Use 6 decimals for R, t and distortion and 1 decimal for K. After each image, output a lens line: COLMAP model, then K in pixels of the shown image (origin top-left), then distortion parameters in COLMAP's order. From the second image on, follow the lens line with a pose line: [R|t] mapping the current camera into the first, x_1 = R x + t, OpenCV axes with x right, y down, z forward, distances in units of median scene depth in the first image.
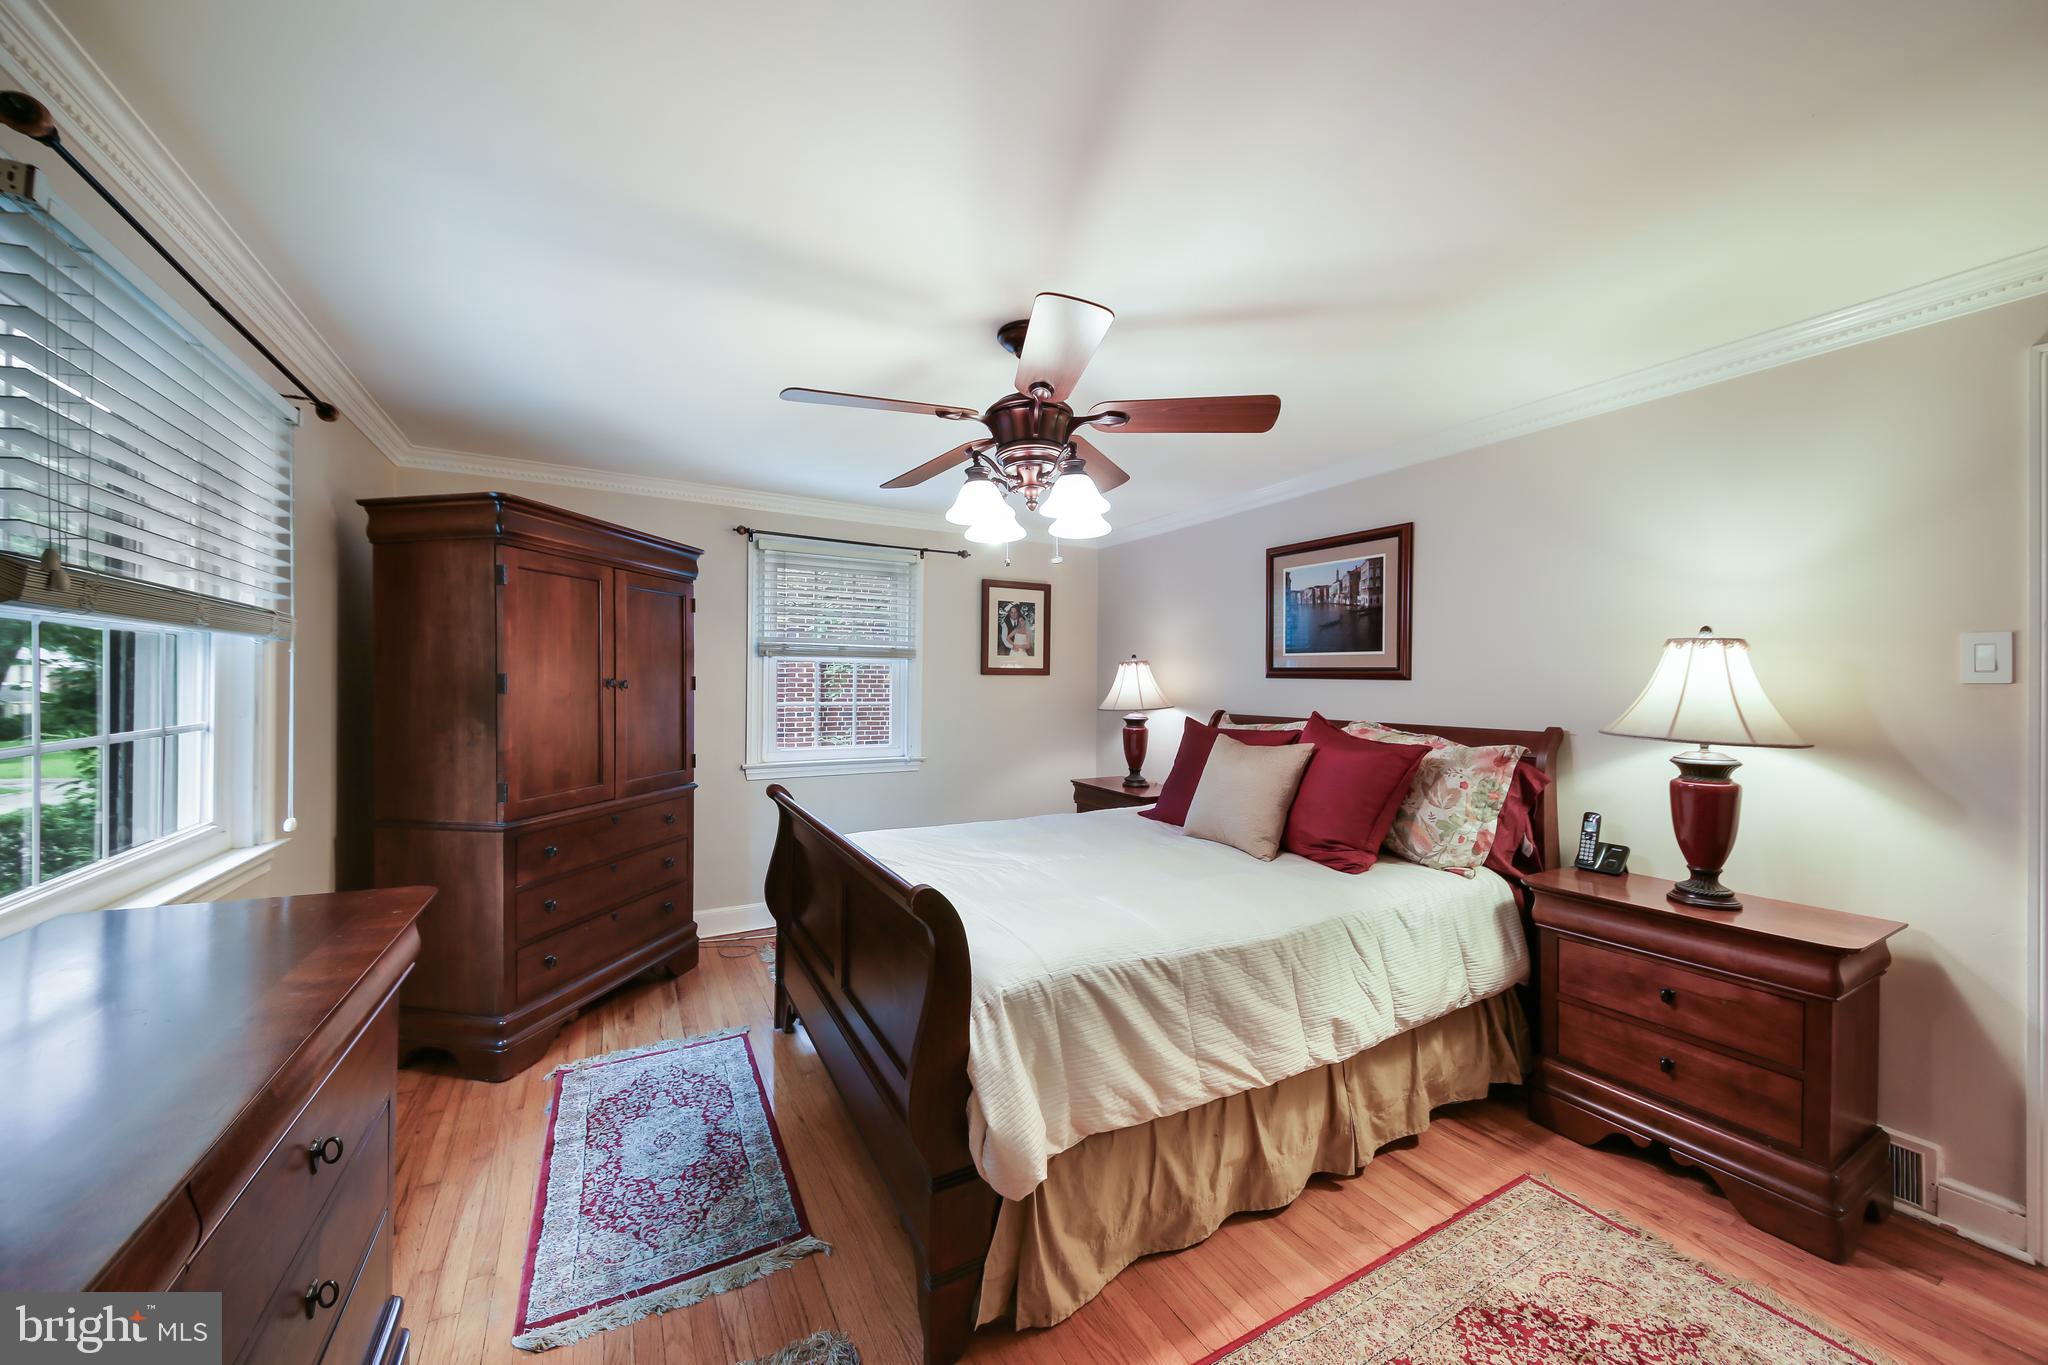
lens RADIAL K [[731.0, 0, 1019.5], [0, 731.0, 675.0], [0, 0, 1]] dist [0.010086, -0.002337]
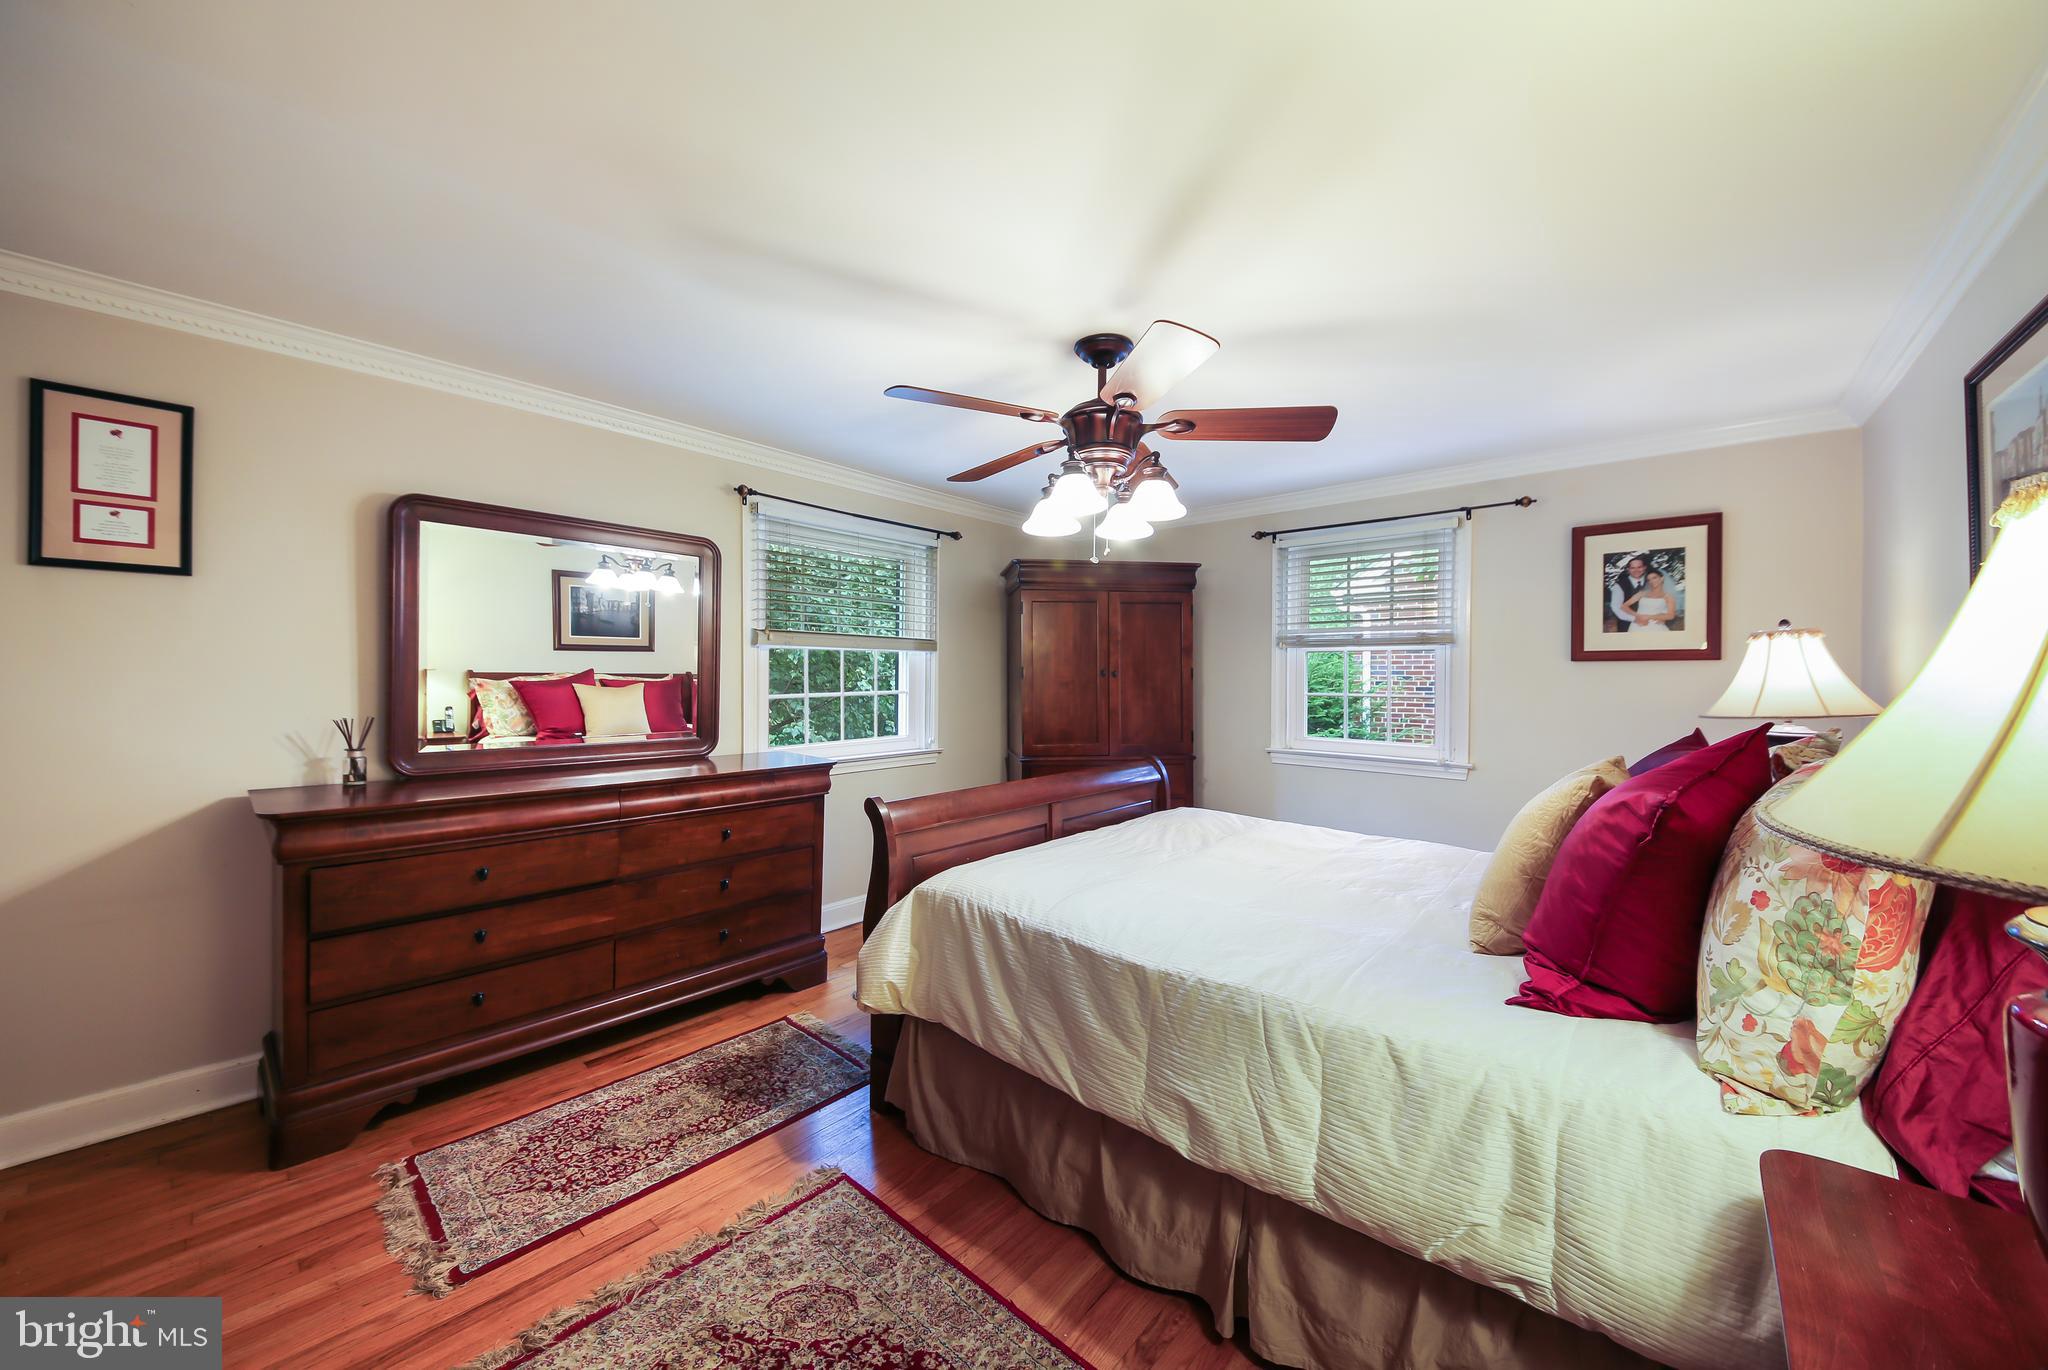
lens RADIAL K [[731.0, 0, 1022.8], [0, 731.0, 682.3], [0, 0, 1]] dist [0.010086, -0.002337]
pose [[0.325443, 0.002890, -0.945557, 0.473932], [0.006852, 0.999962, 0.005415, 0.013298], [0.945537, -0.008241, 0.325410, 0.259364]]
